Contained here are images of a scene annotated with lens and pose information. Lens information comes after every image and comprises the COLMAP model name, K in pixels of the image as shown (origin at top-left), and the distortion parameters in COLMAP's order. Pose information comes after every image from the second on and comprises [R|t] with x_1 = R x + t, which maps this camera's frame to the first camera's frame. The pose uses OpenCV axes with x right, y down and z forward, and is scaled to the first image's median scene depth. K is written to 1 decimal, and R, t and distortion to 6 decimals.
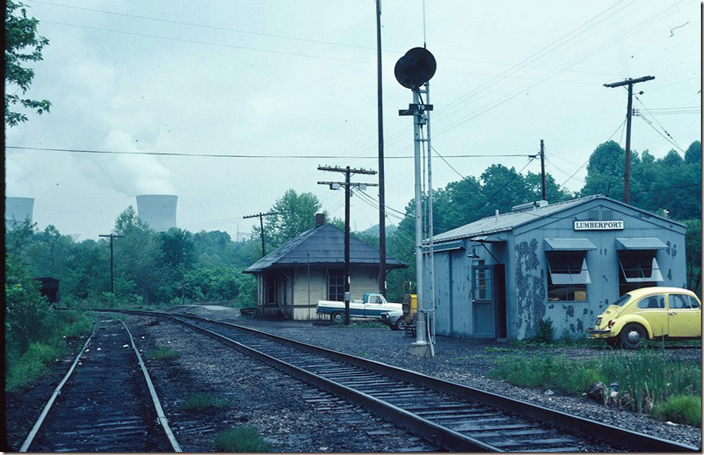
lens RADIAL K [[1129.5, 0, 352.0], [0, 1129.5, 227.5], [0, 0, 1]] dist [0.031862, -0.059336]
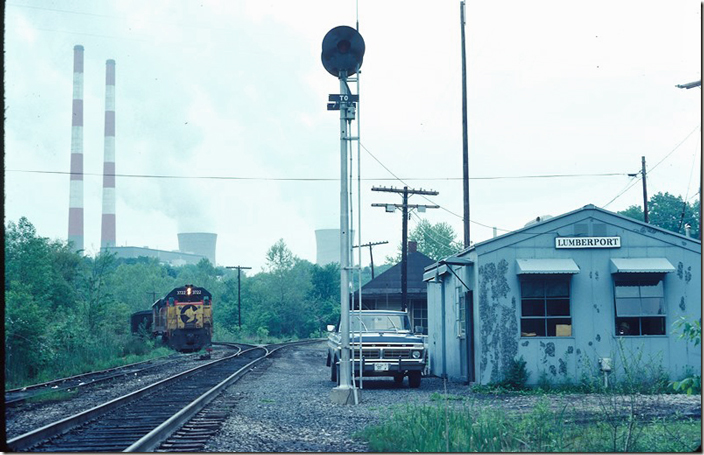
lens RADIAL K [[1129.5, 0, 352.0], [0, 1129.5, 227.5], [0, 0, 1]] dist [0.031862, -0.059336]
pose [[0.988071, -0.008511, -0.153766, 0.174383], [0.003978, 0.999549, -0.029762, 0.010512], [0.153950, 0.028795, 0.987659, 0.179081]]
